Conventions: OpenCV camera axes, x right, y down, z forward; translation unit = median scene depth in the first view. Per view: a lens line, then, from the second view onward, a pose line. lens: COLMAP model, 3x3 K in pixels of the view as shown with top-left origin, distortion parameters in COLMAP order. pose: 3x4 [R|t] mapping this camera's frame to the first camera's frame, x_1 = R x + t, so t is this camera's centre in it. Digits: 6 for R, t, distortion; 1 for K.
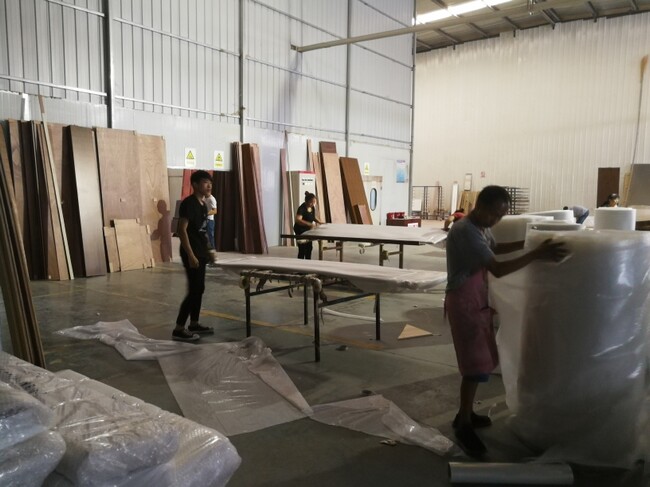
lens RADIAL K [[519.4, 0, 325.0], [0, 519.4, 243.5], [0, 0, 1]] dist [-0.017885, 0.005286]
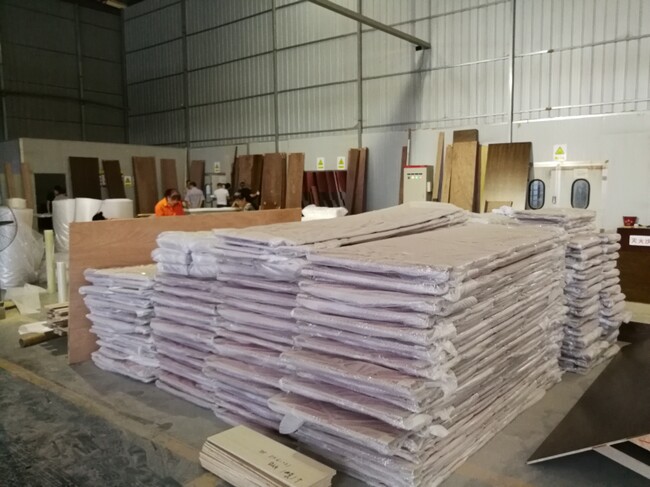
lens RADIAL K [[519.4, 0, 325.0], [0, 519.4, 243.5], [0, 0, 1]] dist [-0.017885, 0.005286]
pose [[-0.034312, 0.098913, -0.994504, 1.031021], [-0.097140, 0.990049, 0.101821, -0.075023], [0.994679, 0.100100, -0.024362, 0.881264]]
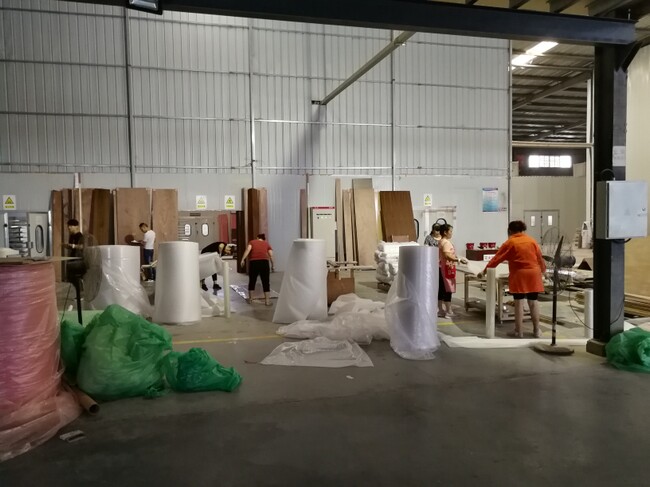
lens RADIAL K [[519.4, 0, 325.0], [0, 519.4, 243.5], [0, 0, 1]] dist [-0.017885, 0.005286]
pose [[0.777036, -0.006770, -0.629420, 0.698918], [-0.037327, 0.997687, -0.056813, 0.006238], [0.628349, 0.067640, 0.774986, 0.127251]]
